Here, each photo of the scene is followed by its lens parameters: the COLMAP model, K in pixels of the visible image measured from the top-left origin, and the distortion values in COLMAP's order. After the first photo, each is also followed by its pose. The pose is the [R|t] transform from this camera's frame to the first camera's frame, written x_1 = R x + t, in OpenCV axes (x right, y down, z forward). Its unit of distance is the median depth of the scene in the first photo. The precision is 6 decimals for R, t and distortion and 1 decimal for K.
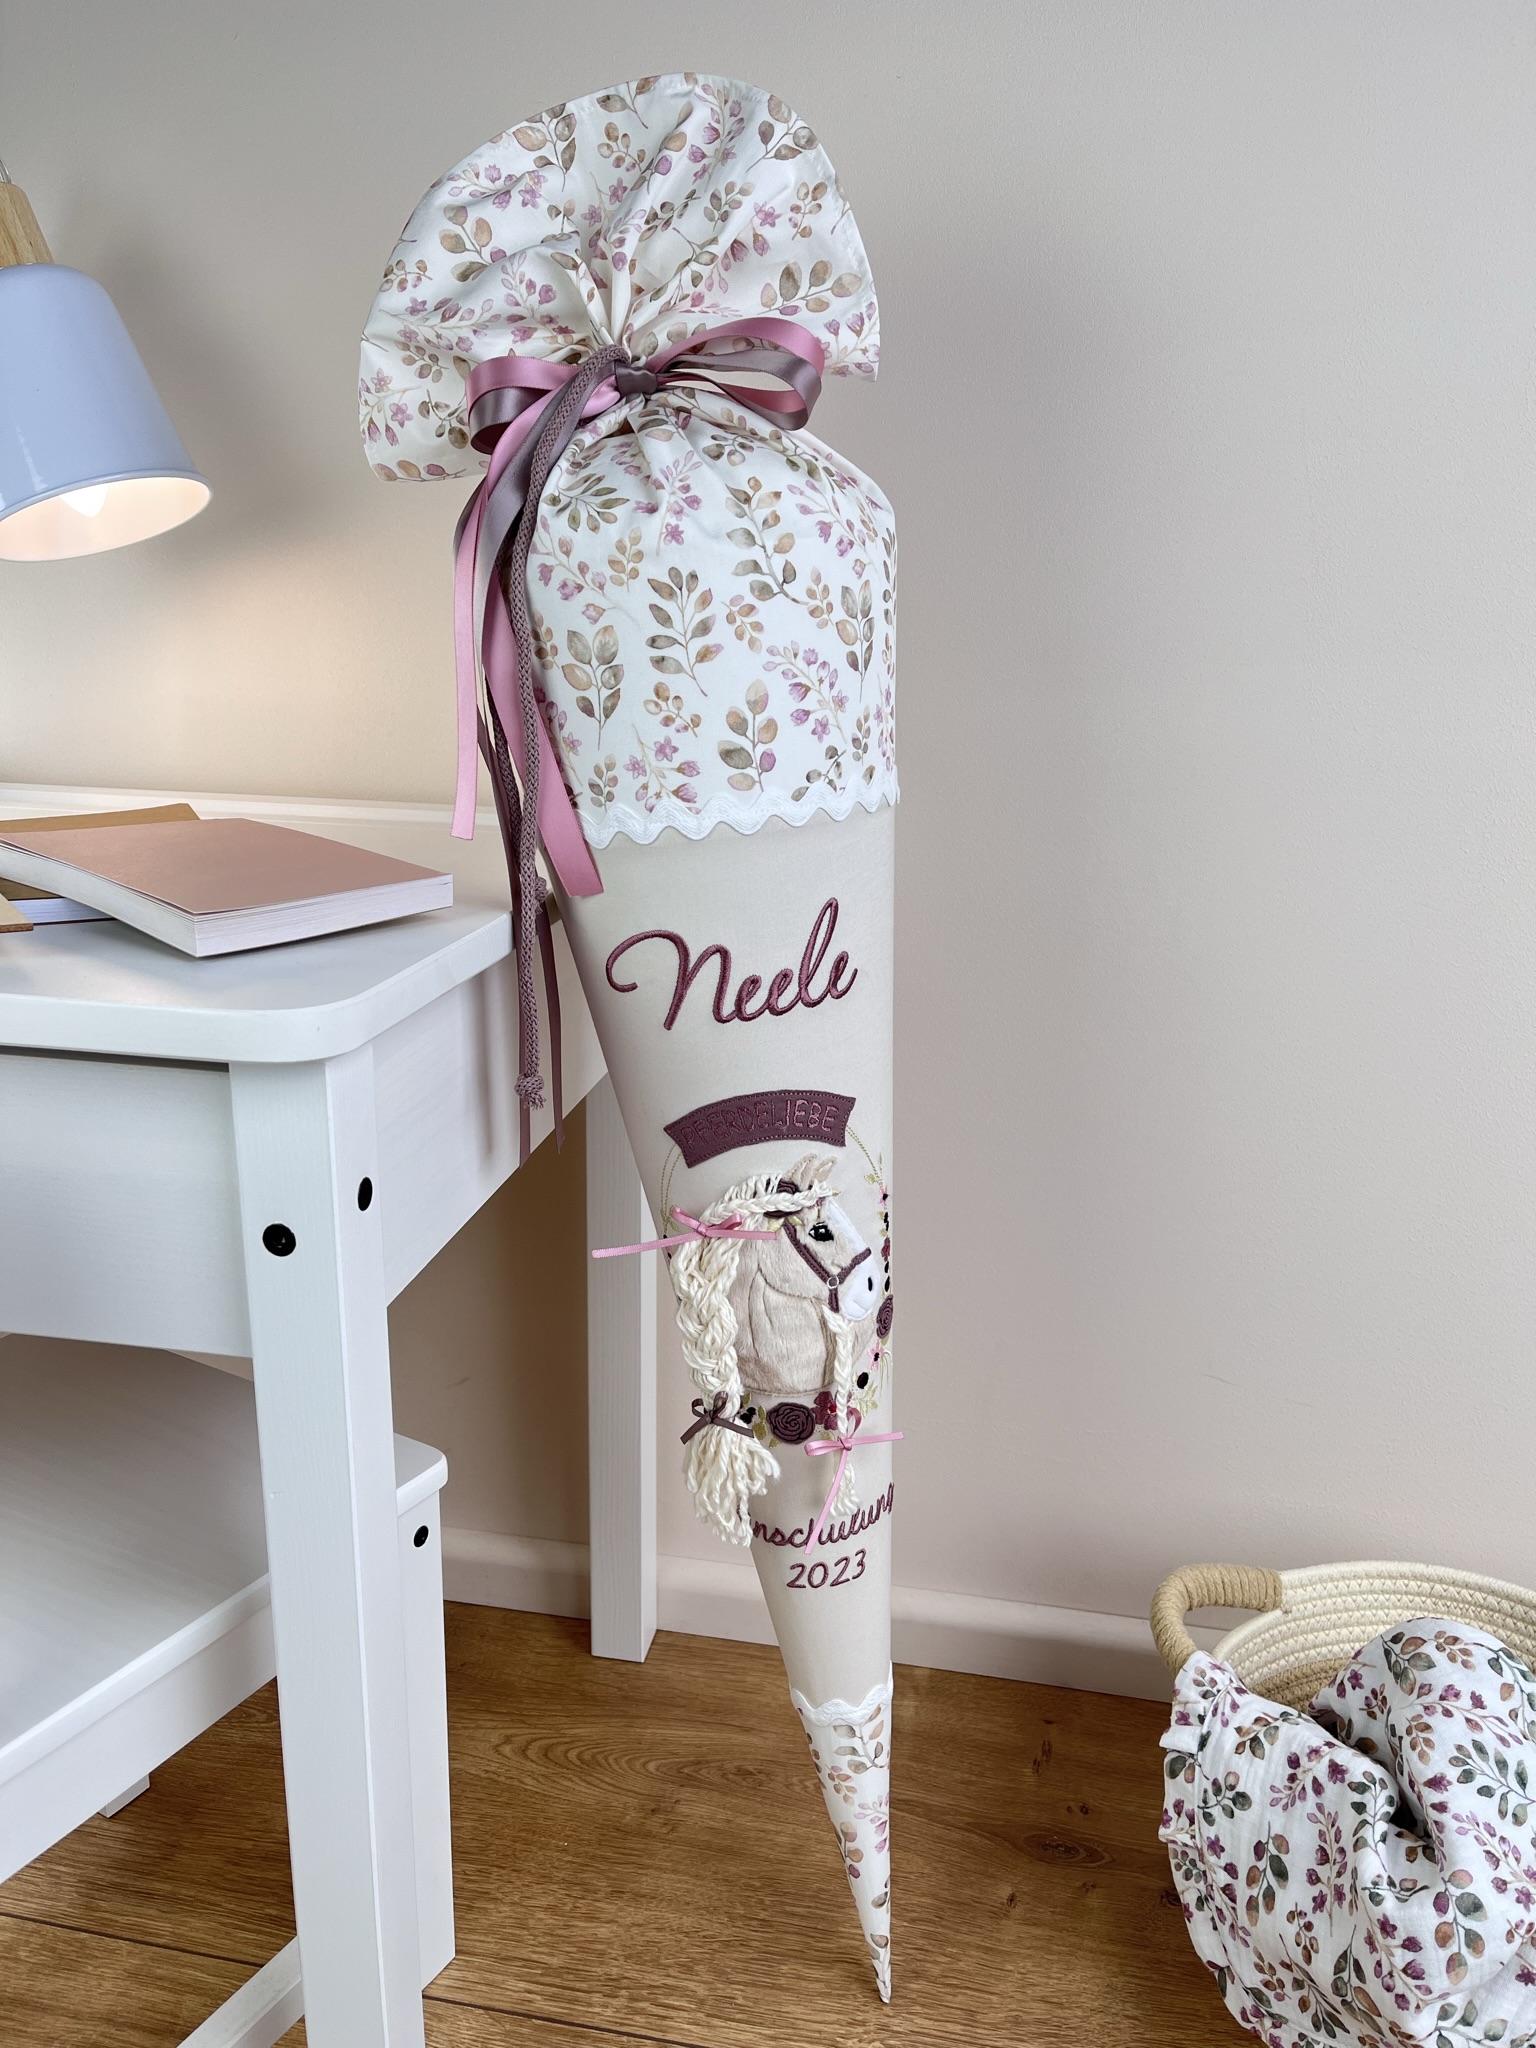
lens RADIAL K [[1514.3, 0, 768.0], [0, 1514.3, 1024.0], [0, 0, 1]] dist [0.109720, -0.181608]
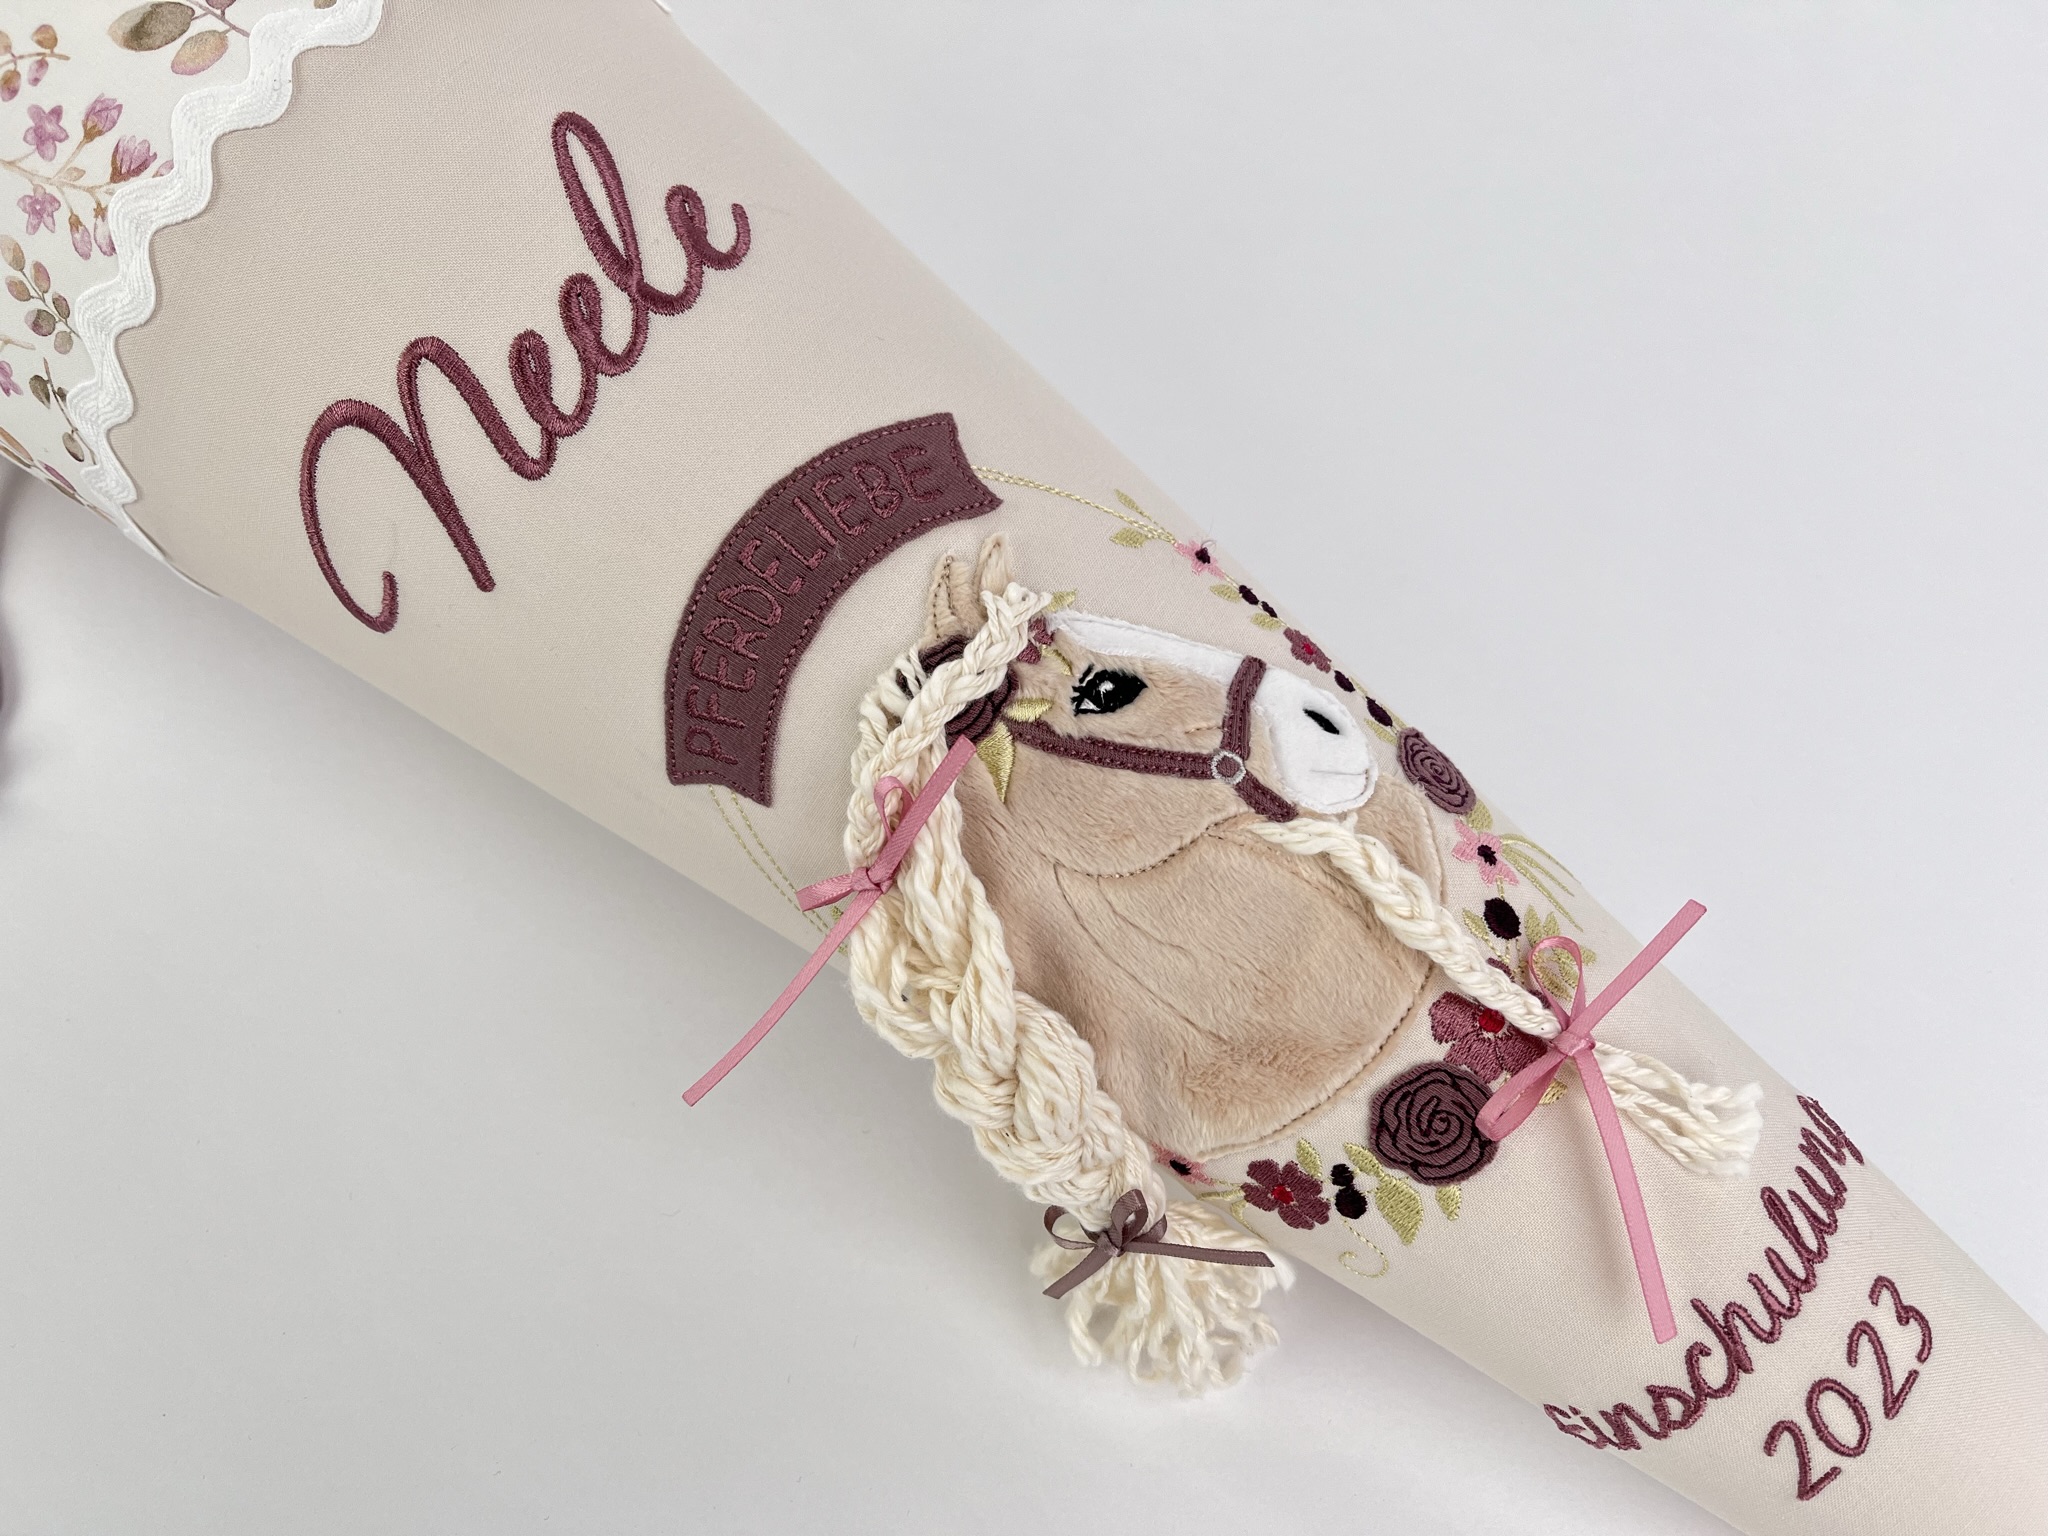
lens RADIAL K [[1558.0, 0, 1028.6], [0, 1558.0, 772.6], [0, 0, 1]] dist [0.059702, -0.096745]
pose [[0.700489, -0.705708, -0.106264, 0.050267], [0.644086, 0.689276, -0.331742, 0.281534], [0.307359, 0.163938, 0.937366, 0.631917]]
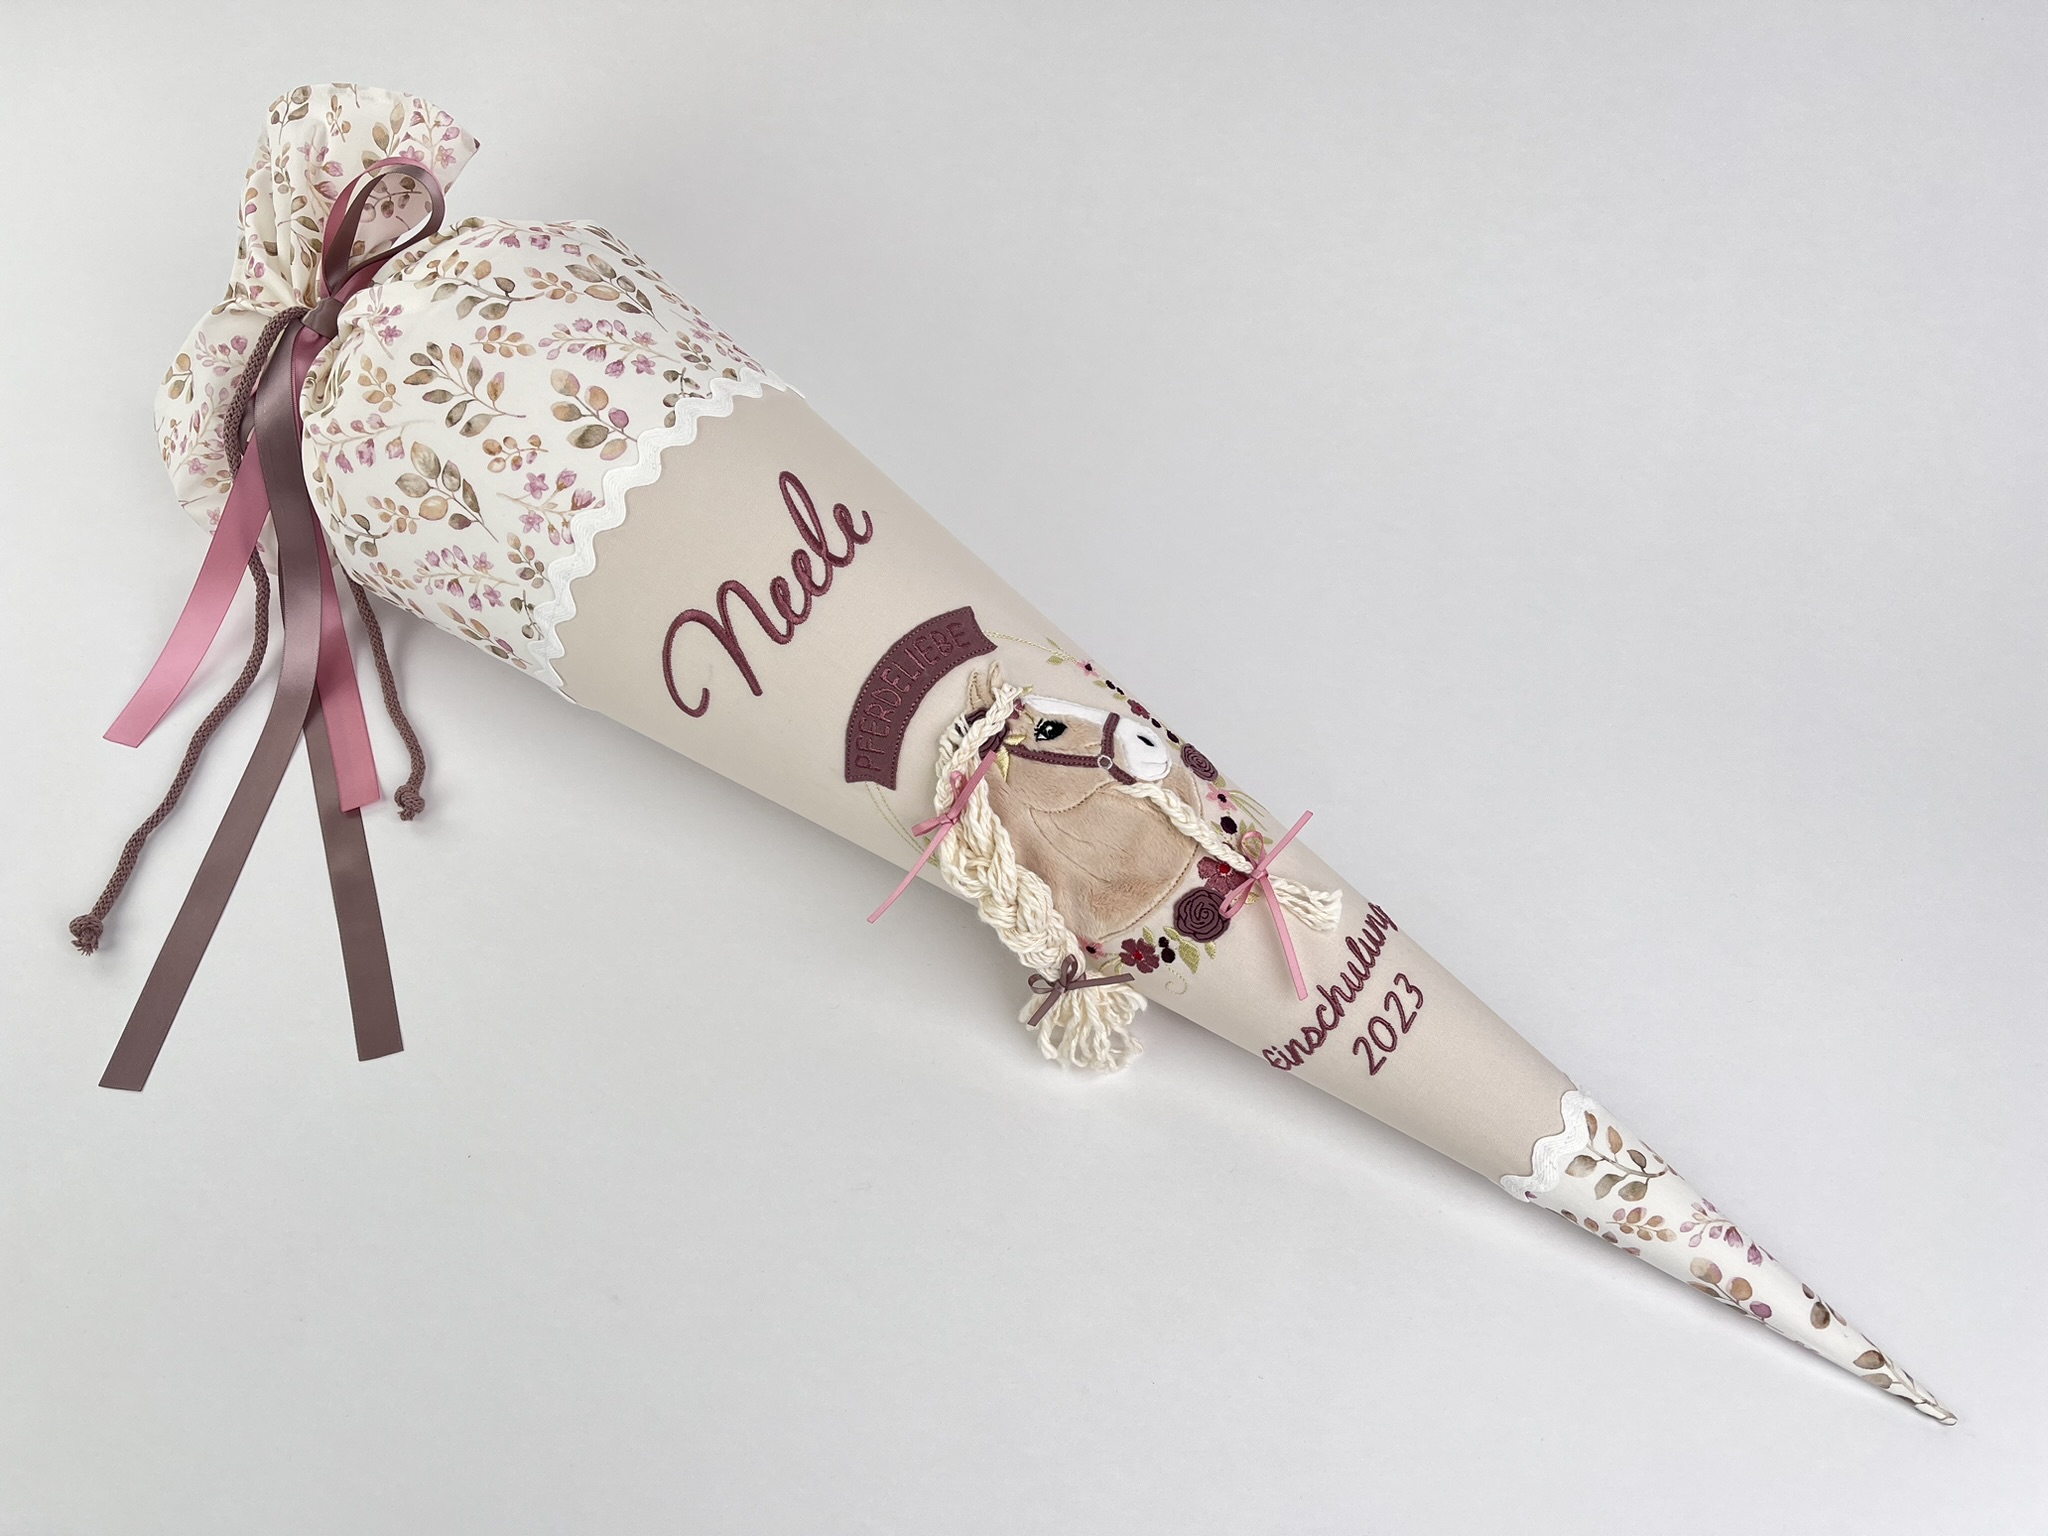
lens RADIAL K [[1533.6, 0, 1019.9], [0, 1533.6, 780.2], [0, 0, 1]] dist [0.118474, -0.227900]
pose [[0.674986, -0.737503, -0.021983, 0.022227], [0.696190, 0.646476, -0.312072, 0.434536], [0.244365, 0.195340, 0.949804, 0.157164]]
